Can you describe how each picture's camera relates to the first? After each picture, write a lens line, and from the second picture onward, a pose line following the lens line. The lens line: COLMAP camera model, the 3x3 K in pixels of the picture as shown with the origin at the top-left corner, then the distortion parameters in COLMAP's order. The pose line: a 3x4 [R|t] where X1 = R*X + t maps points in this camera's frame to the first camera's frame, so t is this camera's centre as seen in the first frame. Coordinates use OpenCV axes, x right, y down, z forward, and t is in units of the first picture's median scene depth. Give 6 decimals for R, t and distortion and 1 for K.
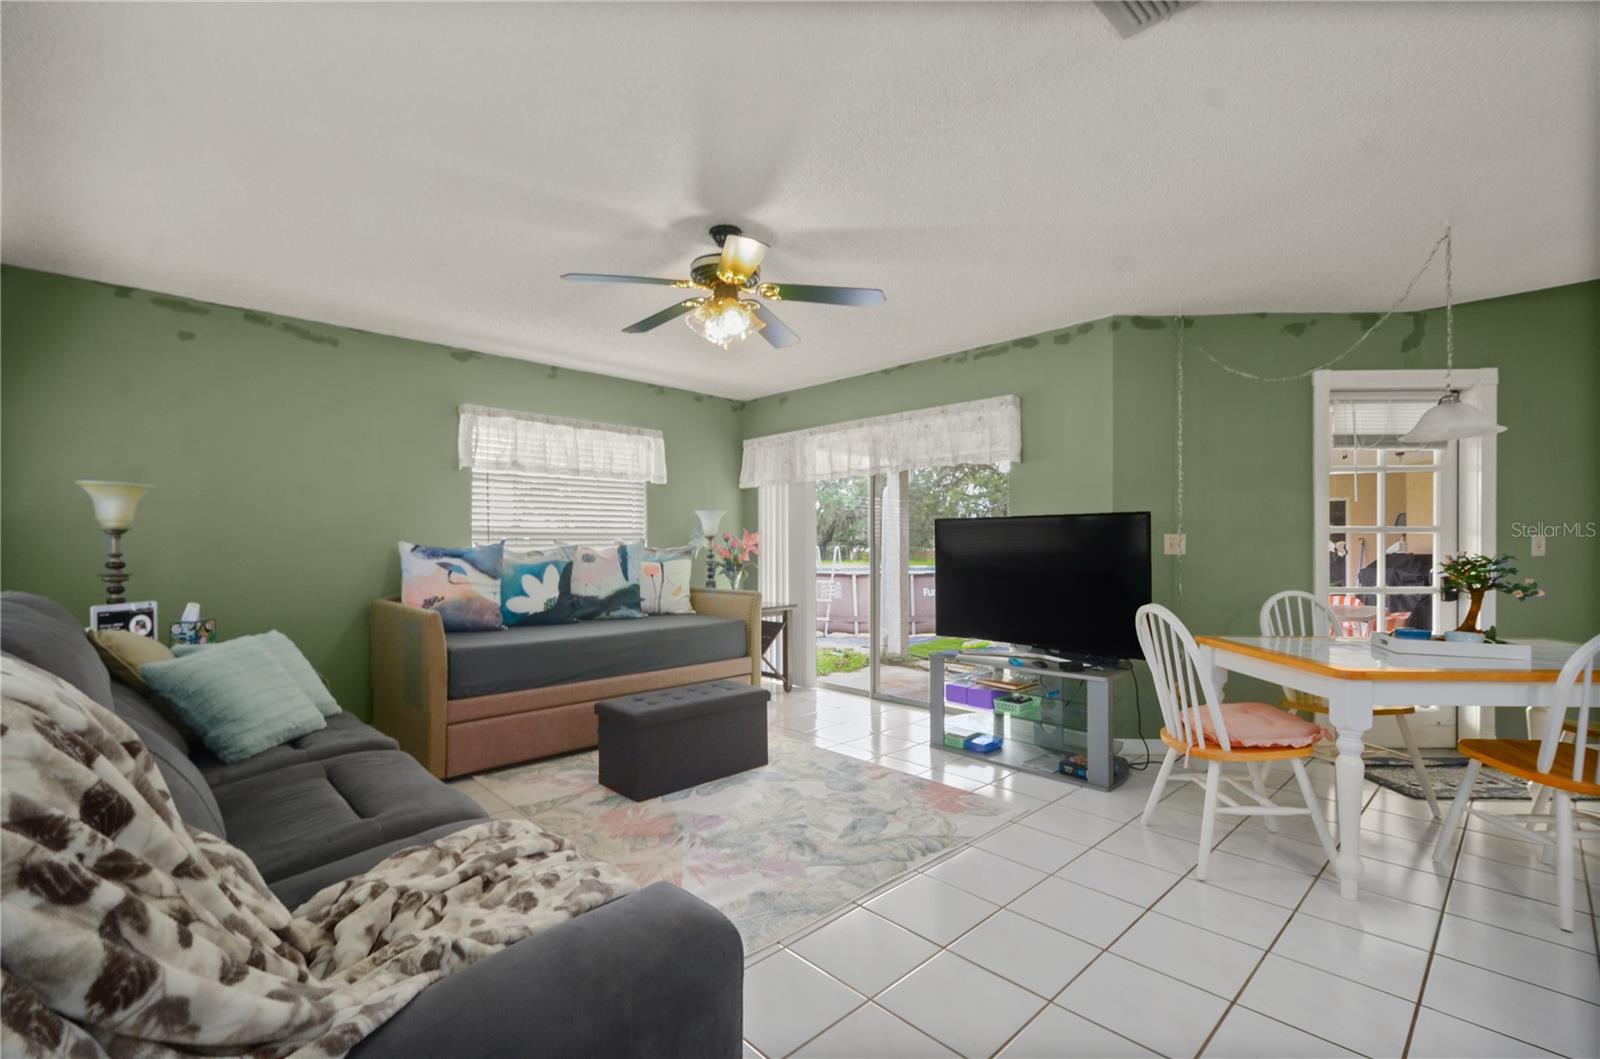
lens RADIAL K [[708.1, 0, 803.7], [0, 708.1, 539.4], [0, 0, 1]] dist [-0.001546, -0.000673]
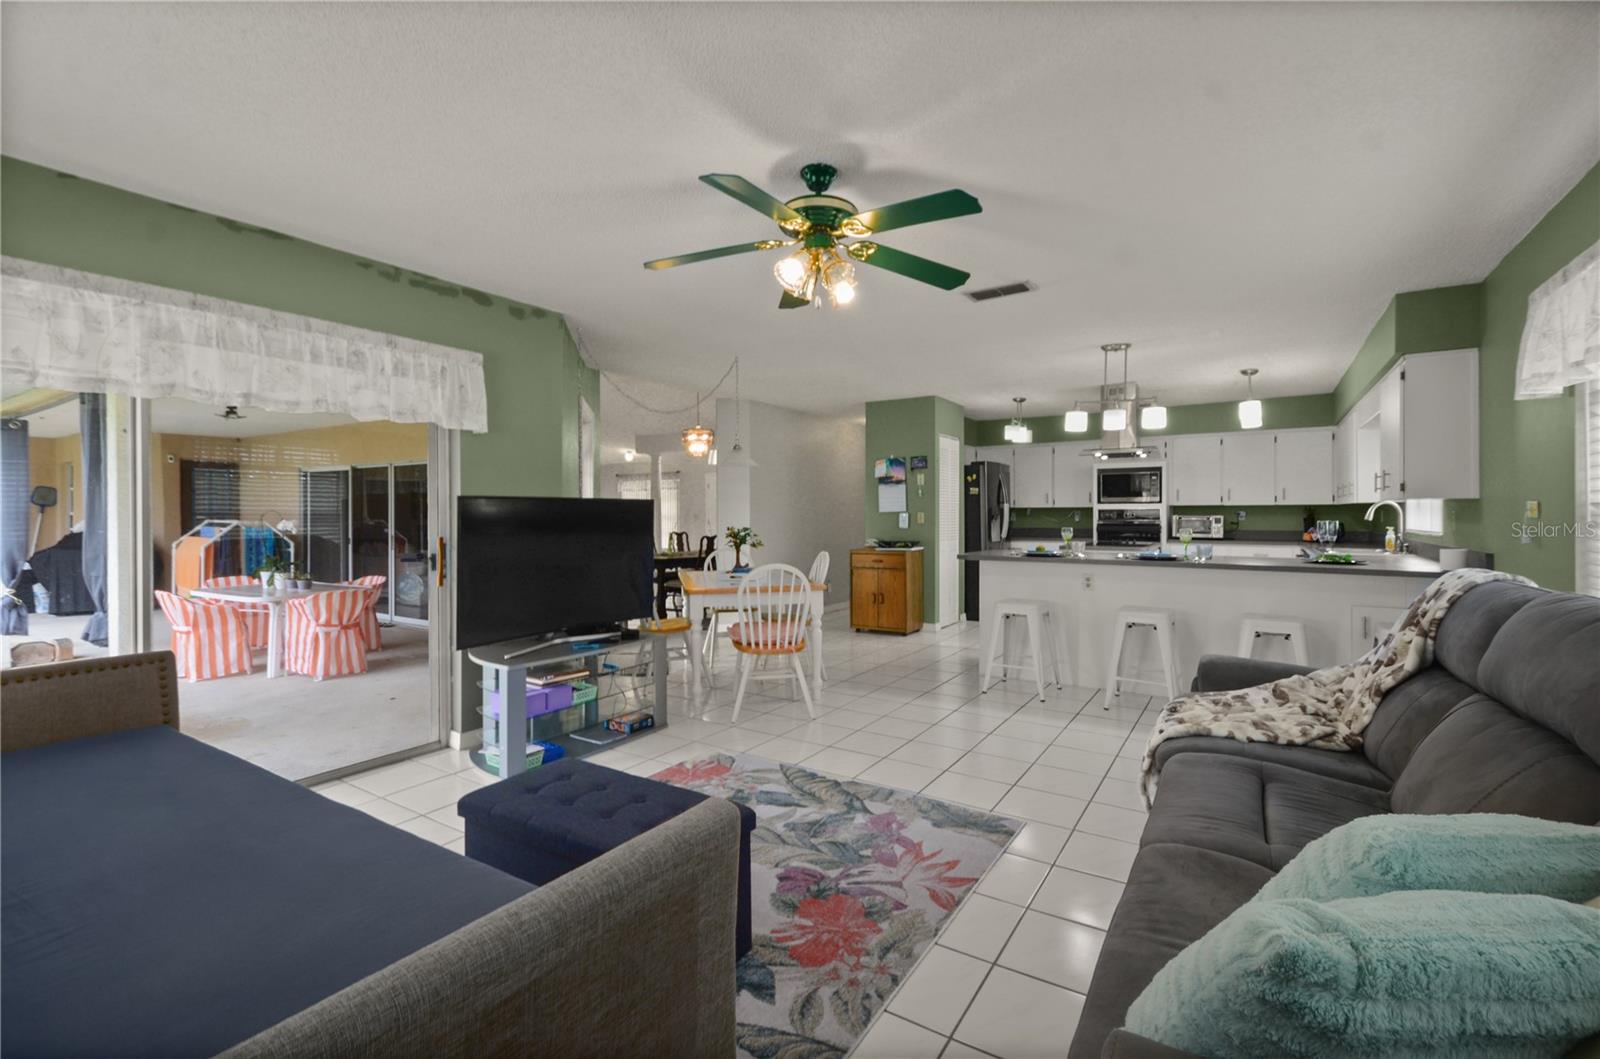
lens RADIAL K [[708.1, 0, 805.2], [0, 708.1, 516.6], [0, 0, 1]] dist [-0.001546, -0.000673]
pose [[-0.240837, -0.005424, 0.970550, -0.896791], [-0.004811, 0.999979, 0.004394, -0.017487], [-0.970554, -0.003611, -0.240858, 1.157681]]
